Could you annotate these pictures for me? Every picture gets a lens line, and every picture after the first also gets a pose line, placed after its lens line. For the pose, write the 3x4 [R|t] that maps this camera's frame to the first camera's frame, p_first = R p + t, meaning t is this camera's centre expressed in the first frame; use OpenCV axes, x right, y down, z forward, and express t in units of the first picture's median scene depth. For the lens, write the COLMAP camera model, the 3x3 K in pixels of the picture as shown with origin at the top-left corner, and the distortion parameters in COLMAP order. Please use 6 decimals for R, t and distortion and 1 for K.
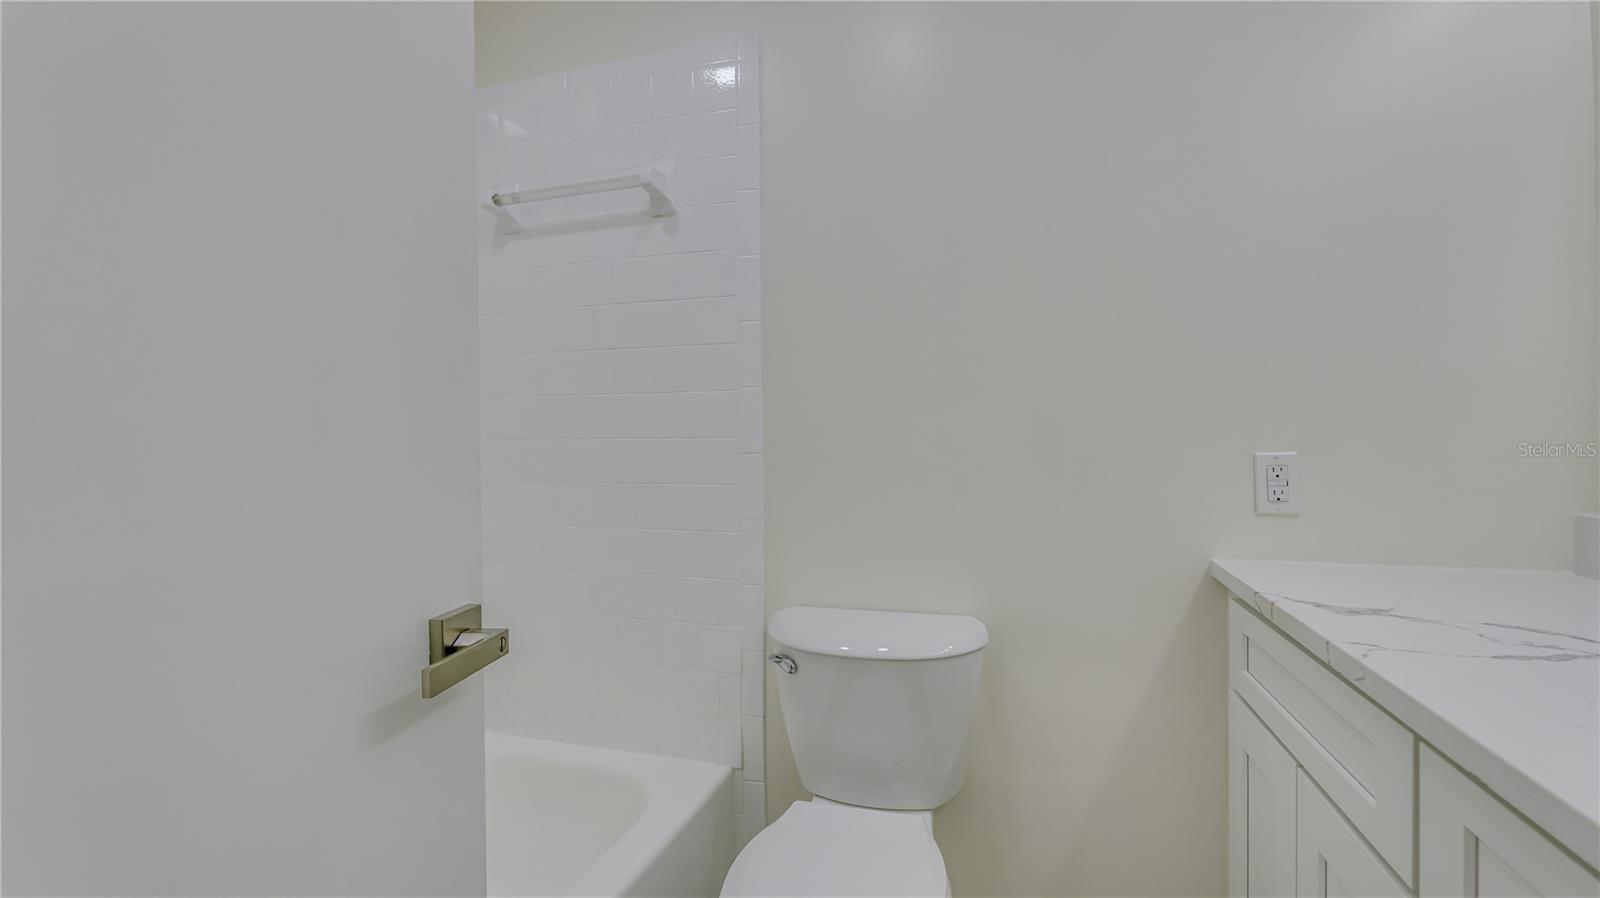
lens RADIAL K [[690.7, 0, 803.5], [0, 690.7, 443.6], [0, 0, 1]] dist [-0.004015, 0.000395]
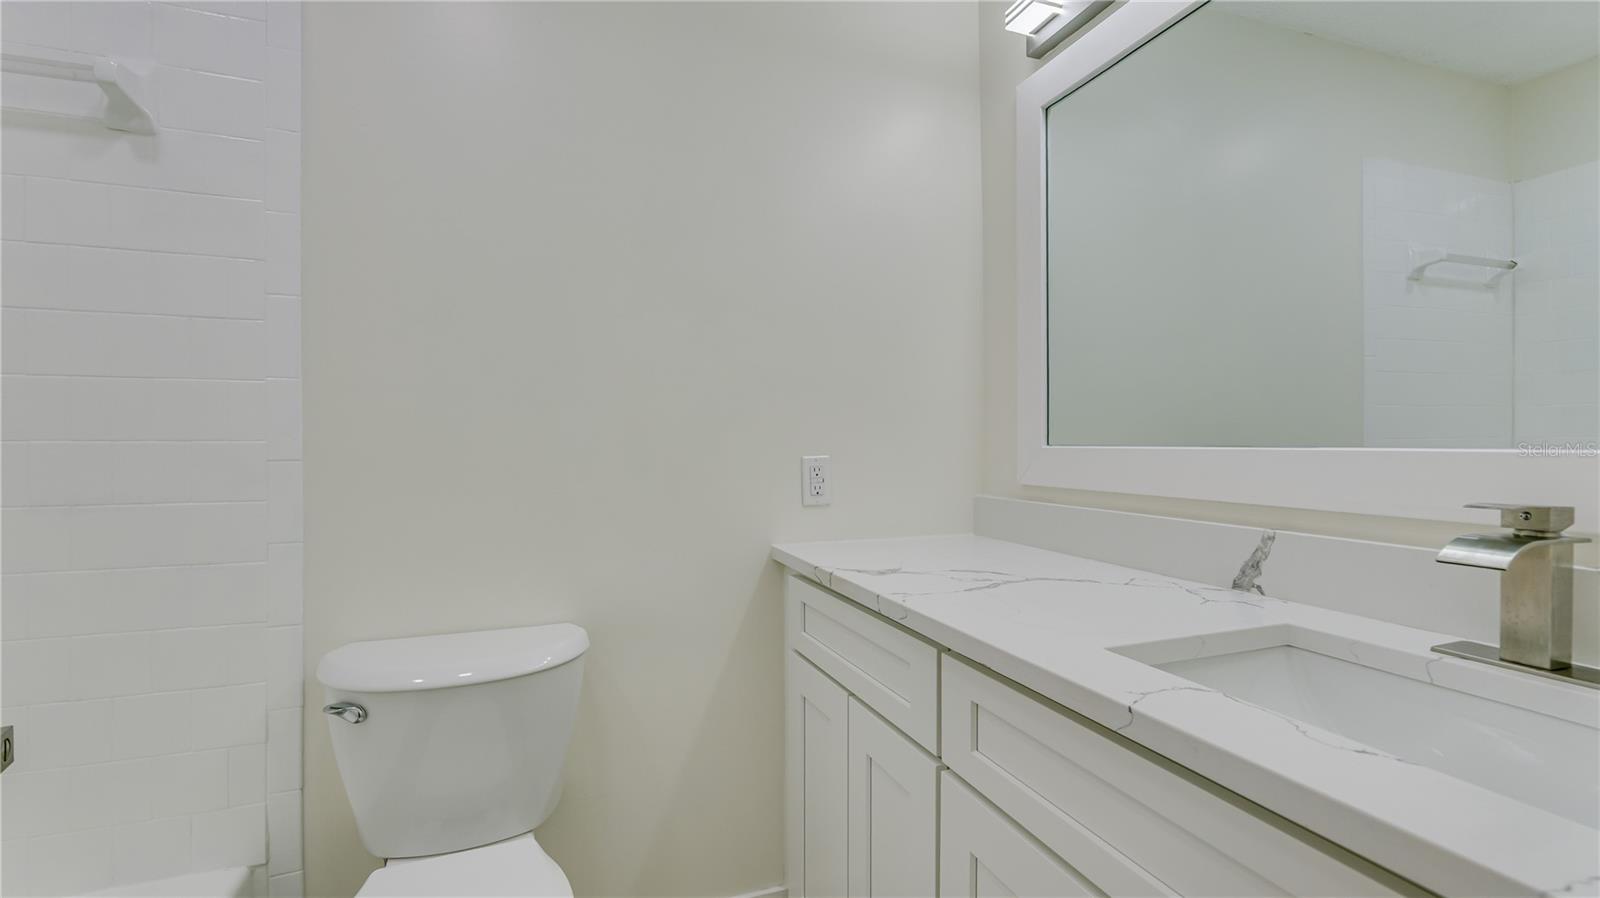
lens RADIAL K [[690.7, 0, 803.5], [0, 690.7, 443.6], [0, 0, 1]] dist [-0.004015, 0.000395]
pose [[0.793205, 0.006860, 0.608916, -0.101397], [-0.001225, 0.999953, -0.009669, 0.001663], [-0.608953, 0.006924, 0.793176, 0.006122]]
